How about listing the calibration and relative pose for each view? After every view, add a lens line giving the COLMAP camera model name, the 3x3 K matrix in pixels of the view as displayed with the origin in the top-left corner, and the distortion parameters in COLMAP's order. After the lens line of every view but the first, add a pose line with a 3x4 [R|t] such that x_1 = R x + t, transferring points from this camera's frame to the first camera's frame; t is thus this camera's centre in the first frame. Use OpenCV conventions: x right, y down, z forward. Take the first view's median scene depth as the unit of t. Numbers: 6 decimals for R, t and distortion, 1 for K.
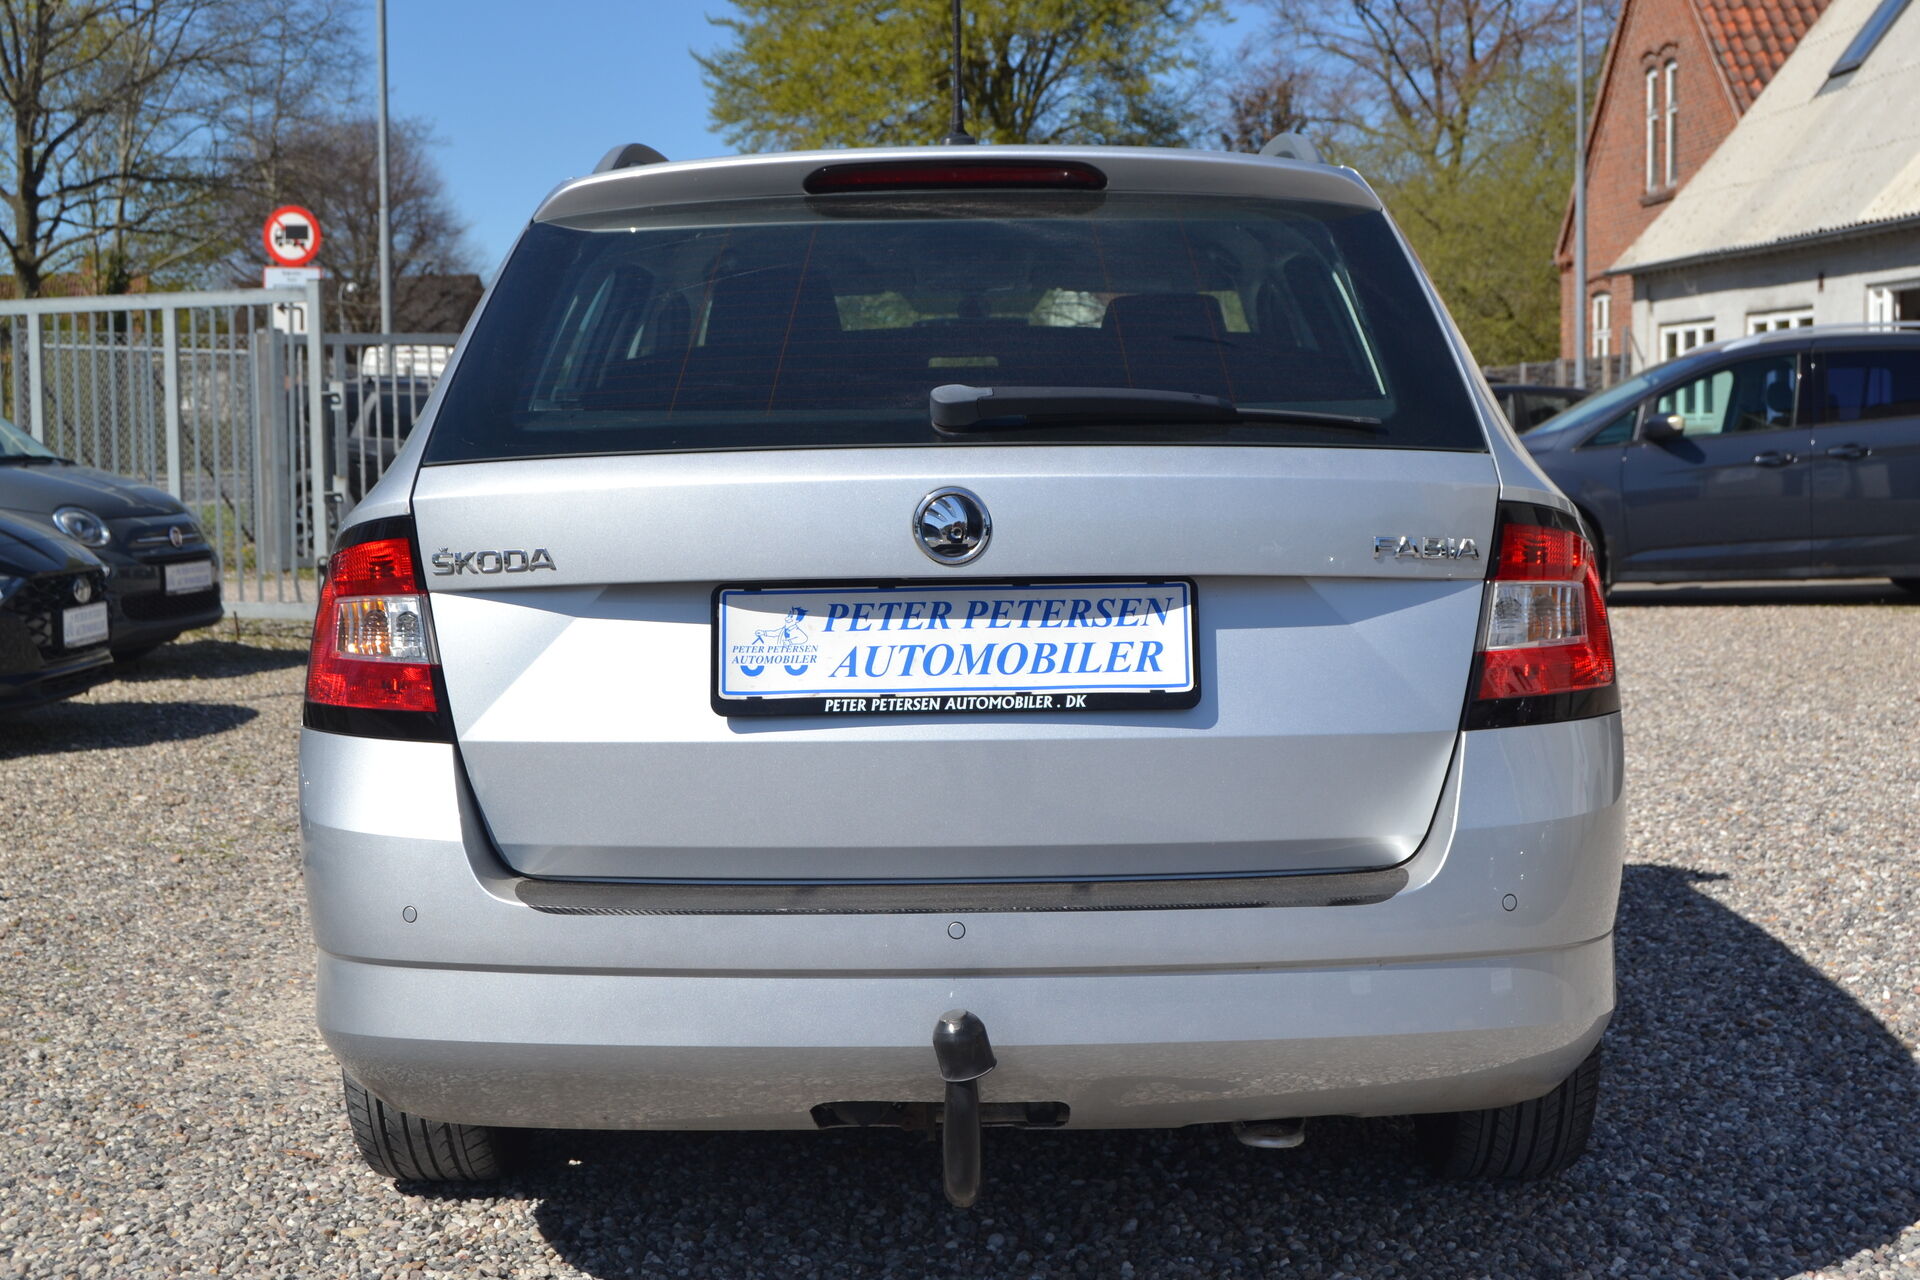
lens RADIAL K [[2747.5, 0, 960.0], [0, 2747.5, 640.0], [0, 0, 1]] dist [0.007811, -0.100208]
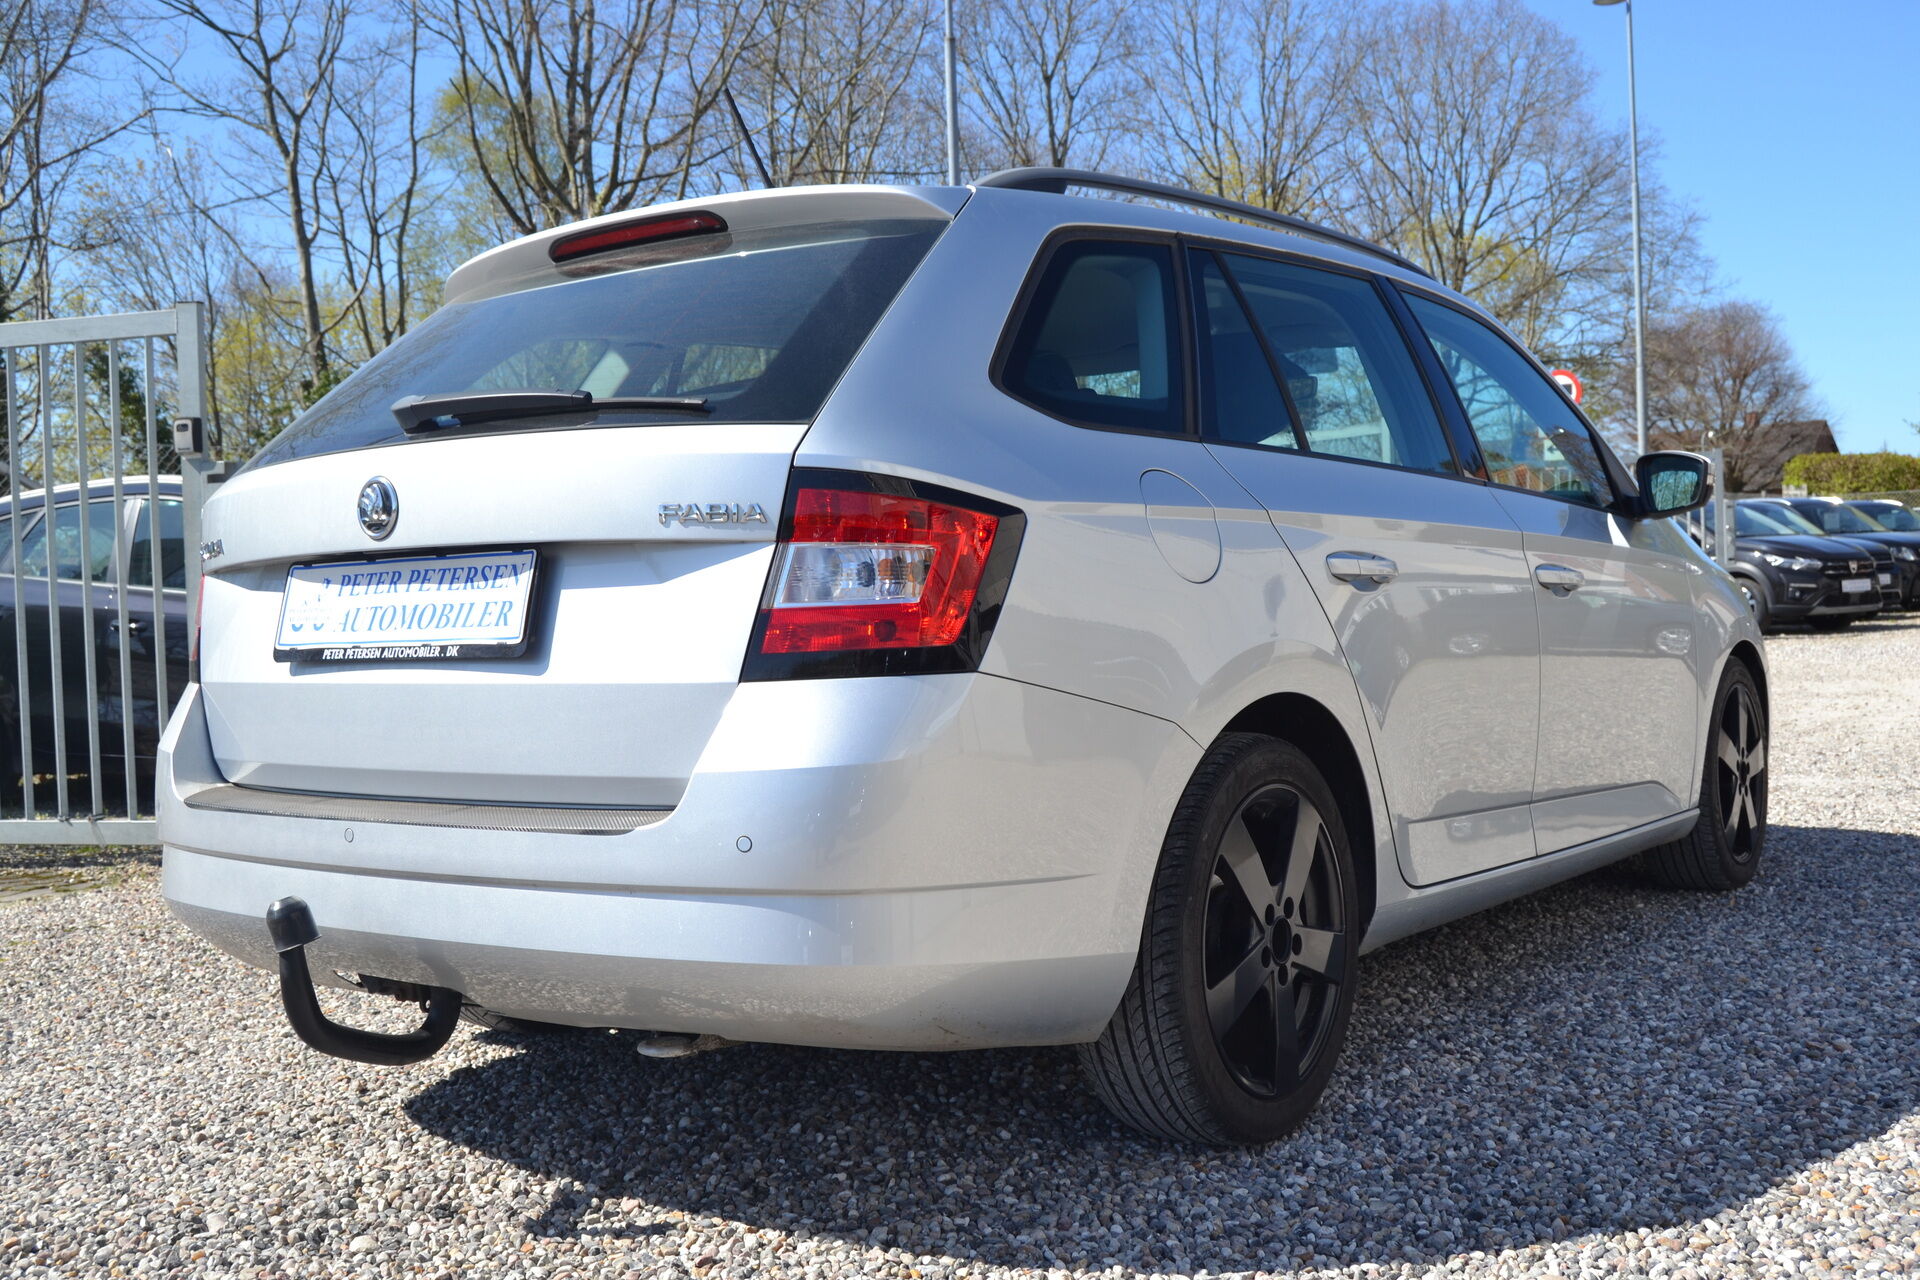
lens RADIAL K [[2002.0, 0, 960.7], [0, 2002.0, 677.3], [0, 0, 1]] dist [0.000030, 0.001211]
pose [[0.784094, 0.008471, -0.620584, 0.737528], [-0.021628, 0.999672, -0.013680, 0.039930], [0.620265, 0.024148, 0.784020, 0.448116]]
